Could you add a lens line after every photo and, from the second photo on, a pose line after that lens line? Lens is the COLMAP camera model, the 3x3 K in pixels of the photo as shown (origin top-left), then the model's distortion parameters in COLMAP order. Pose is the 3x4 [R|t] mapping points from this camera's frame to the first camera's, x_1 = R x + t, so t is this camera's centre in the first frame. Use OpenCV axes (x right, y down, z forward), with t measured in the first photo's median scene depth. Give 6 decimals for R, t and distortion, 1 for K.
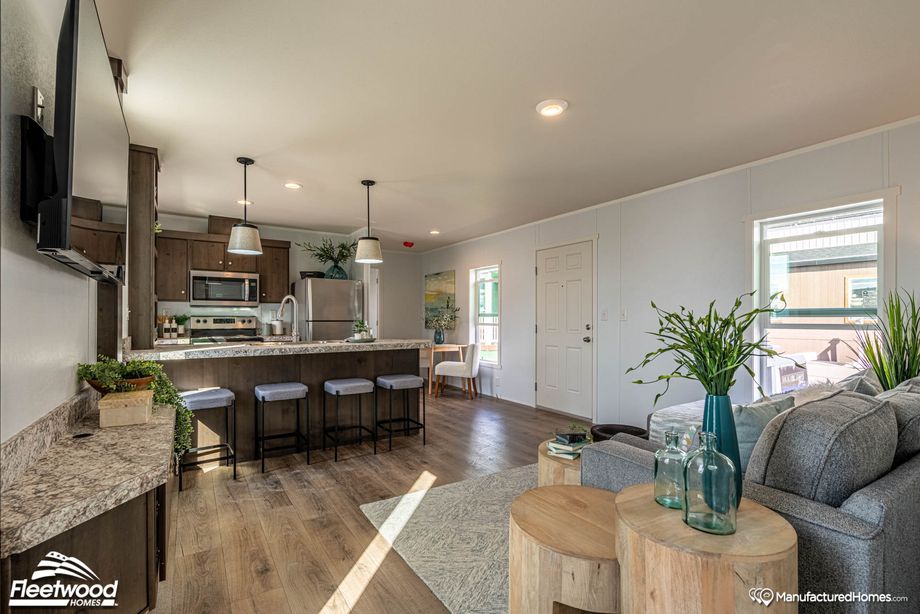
lens RADIAL K [[423.9, 0, 439.7], [0, 423.9, 314.8], [0, 0, 1]] dist [-0.004012, 0.001840]
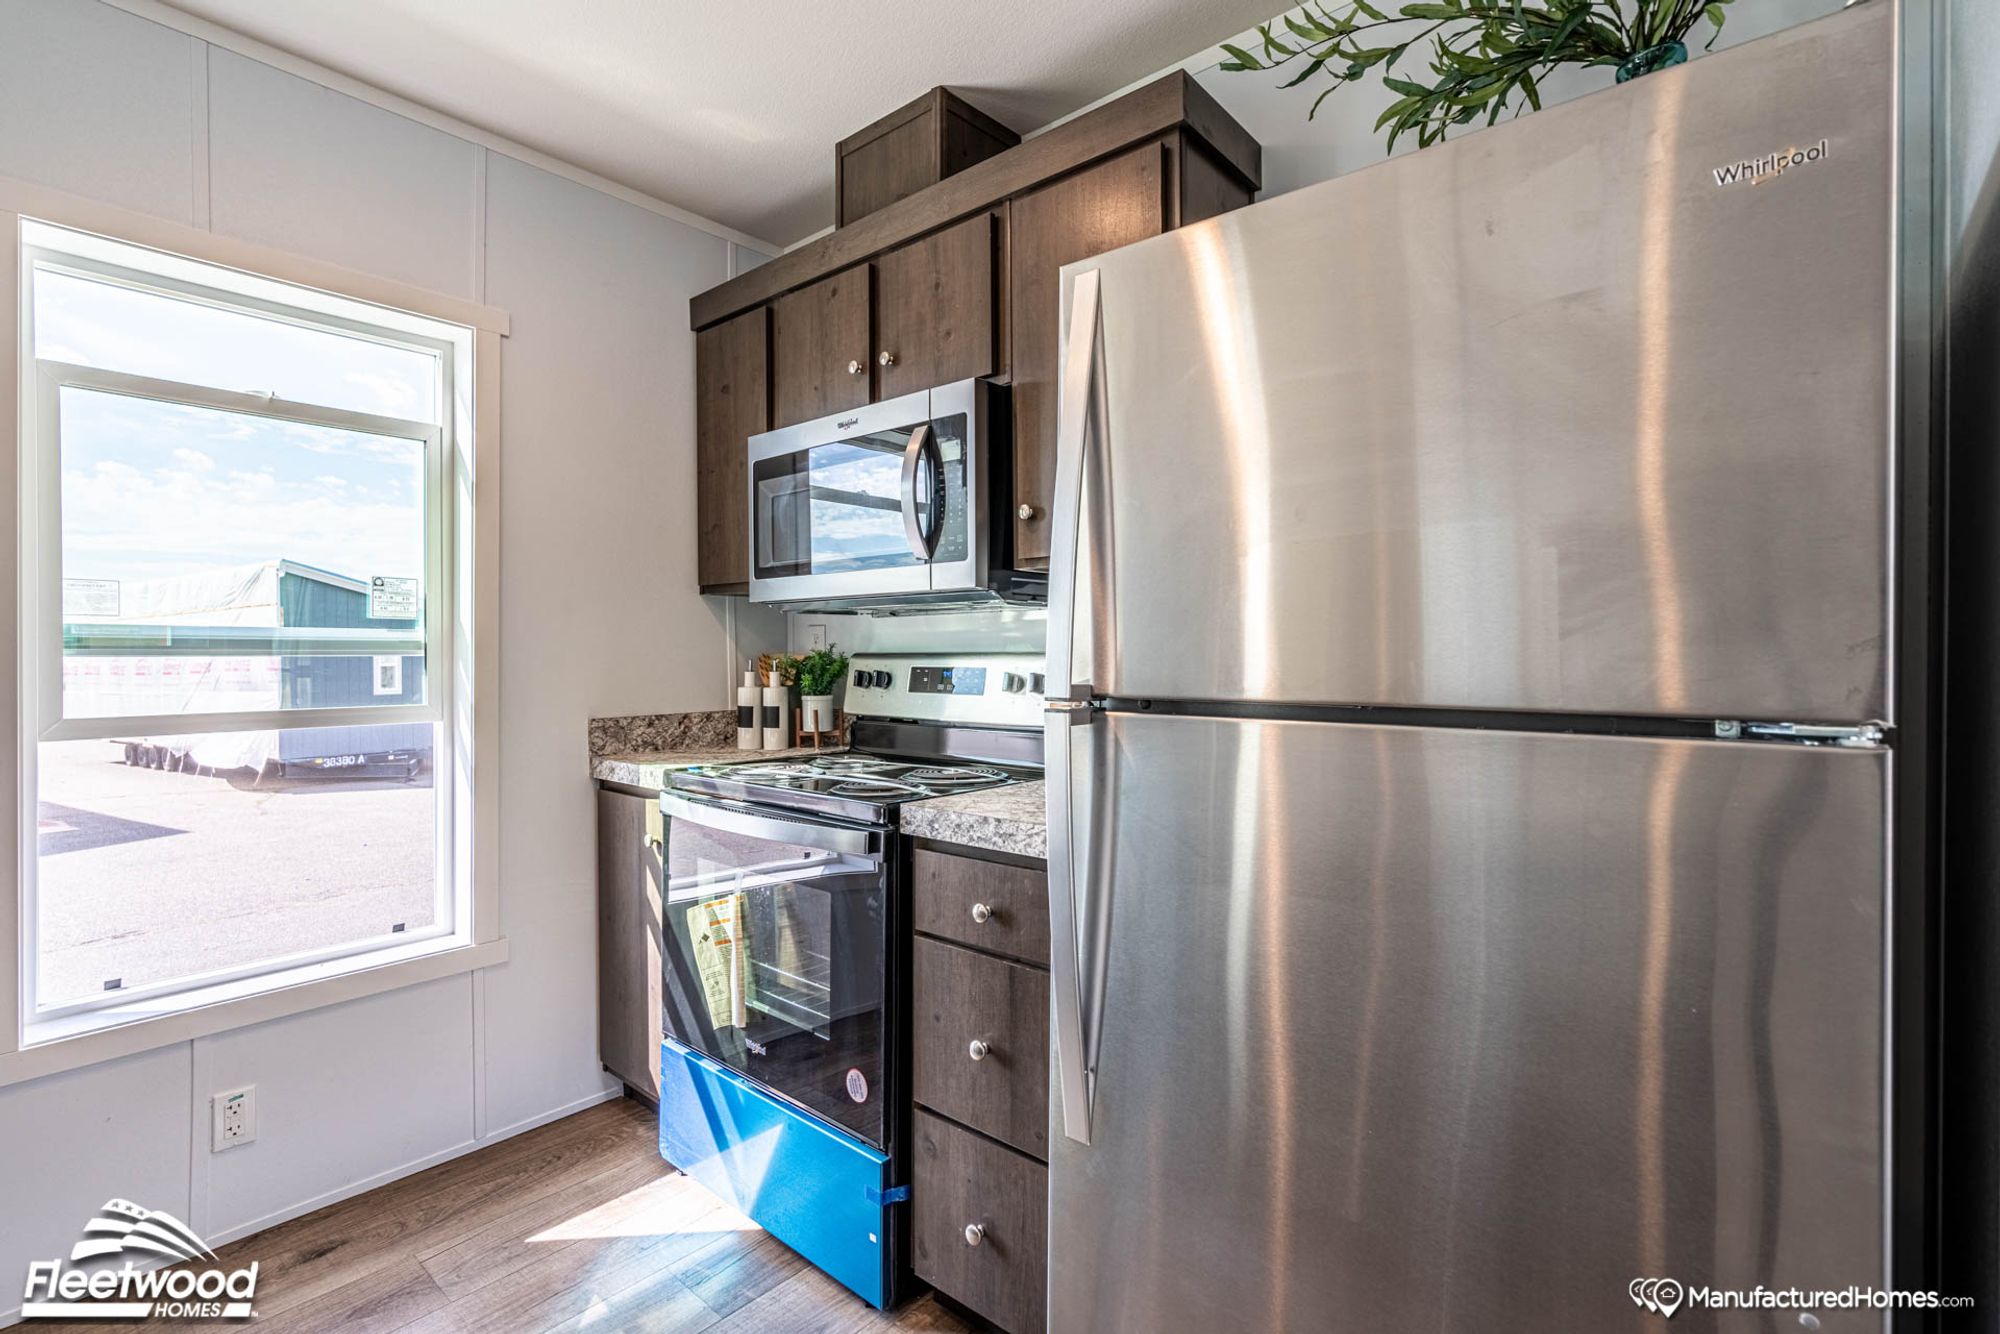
lens RADIAL K [[922.7, 0, 989.1], [0, 922.7, 657.2], [0, 0, 1]] dist [-0.002213, -0.000255]
pose [[0.340391, 0.000131, -0.940284, -0.113796], [0.008224, 0.999961, 0.003117, 0.003248], [0.940248, -0.008794, 0.340377, 0.904006]]
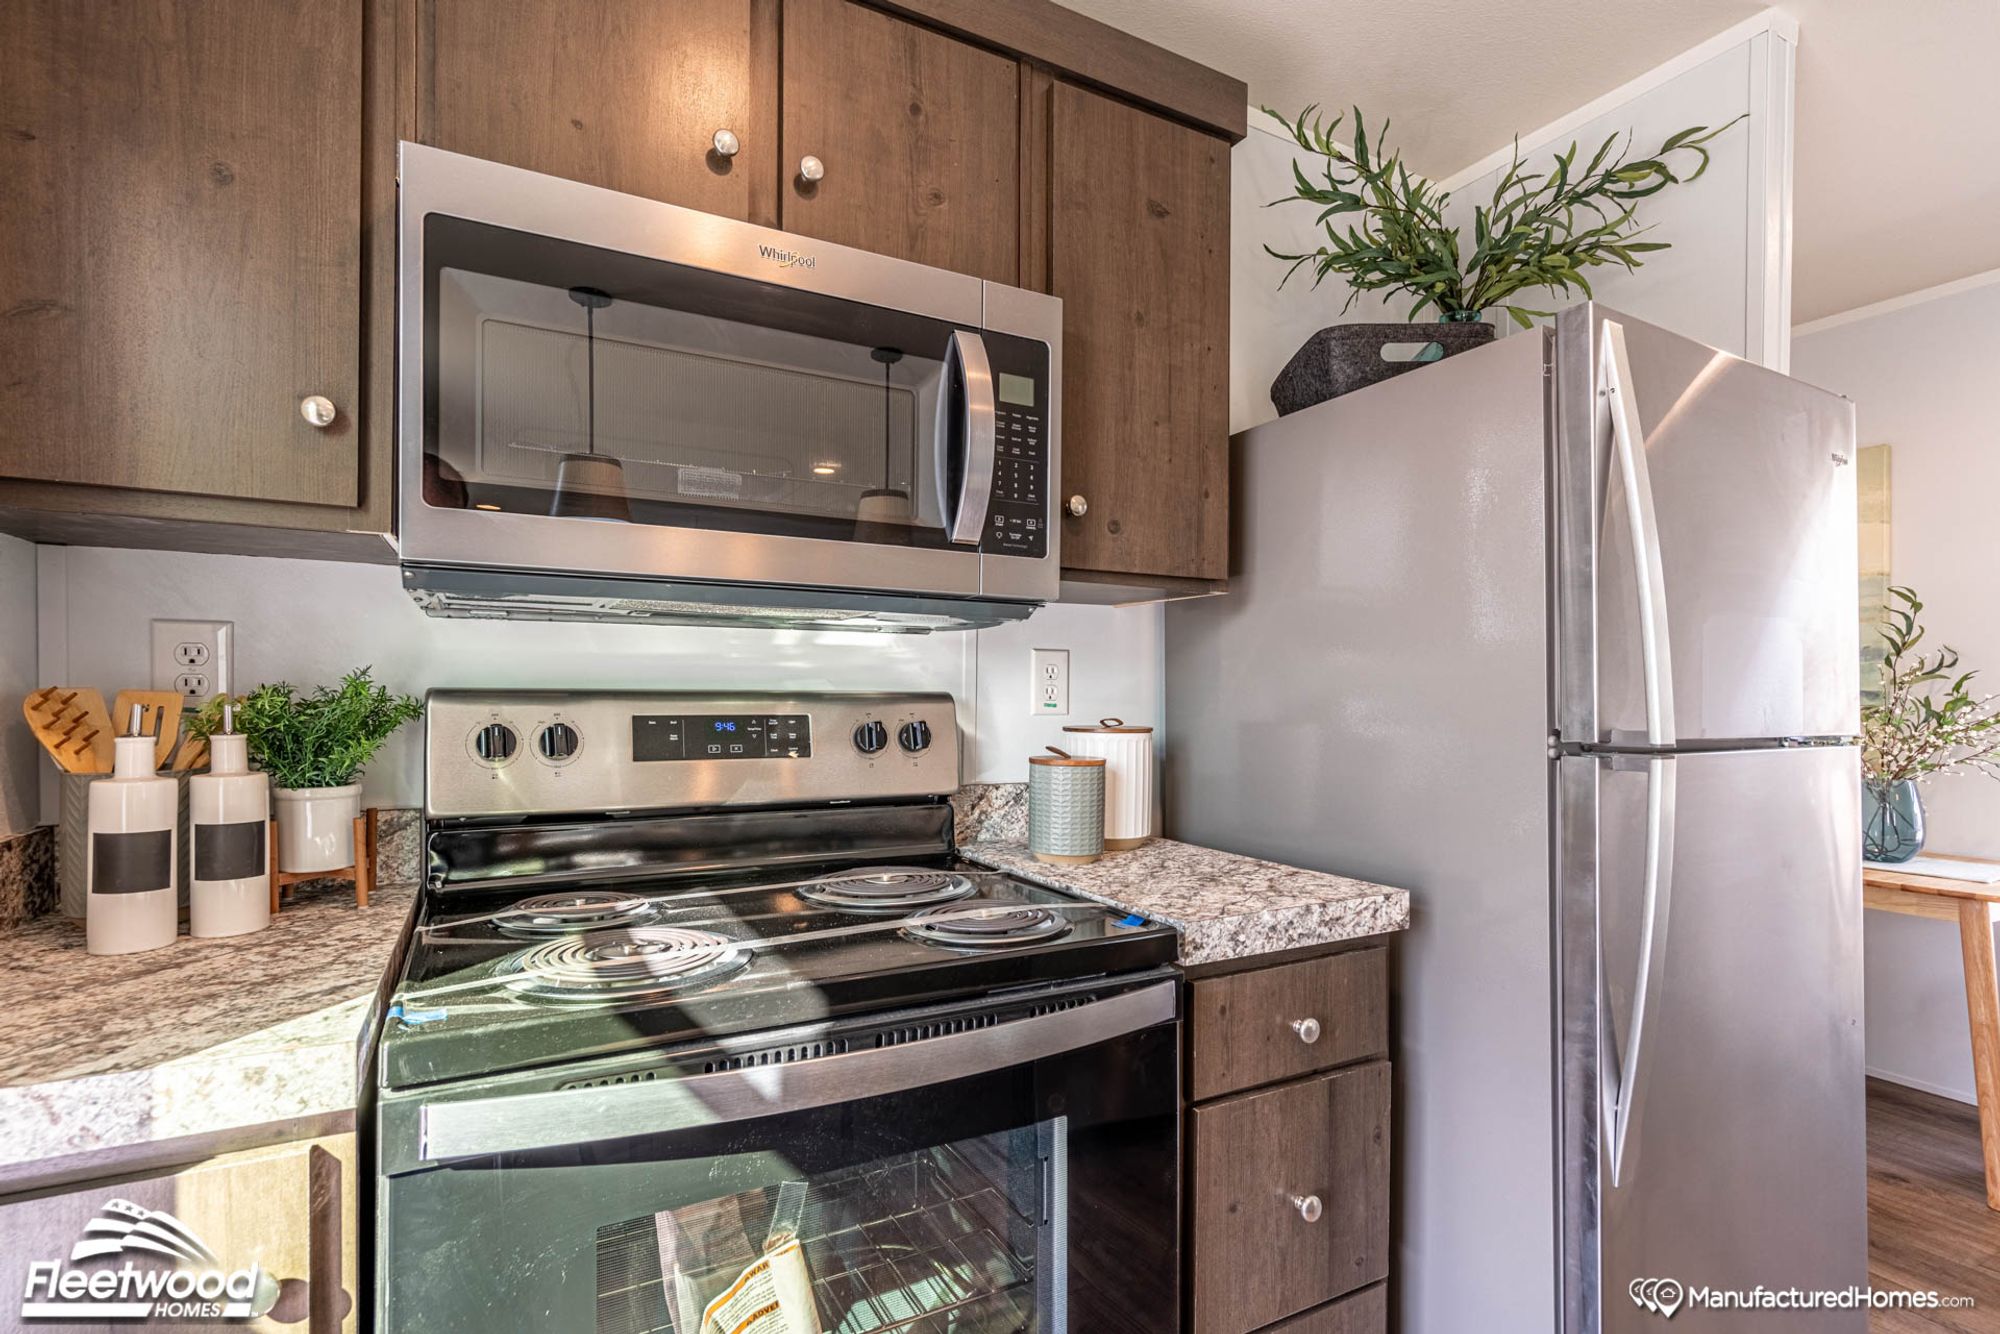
lens RADIAL K [[922.7, 0, 993.3], [0, 922.7, 691.5], [0, 0, 1]] dist [-0.002213, -0.000255]
pose [[0.999714, 0.004232, -0.023558, -0.444029], [-0.004086, 0.999972, 0.006241, 0.000650], [0.023584, -0.006143, 0.999703, 0.778538]]
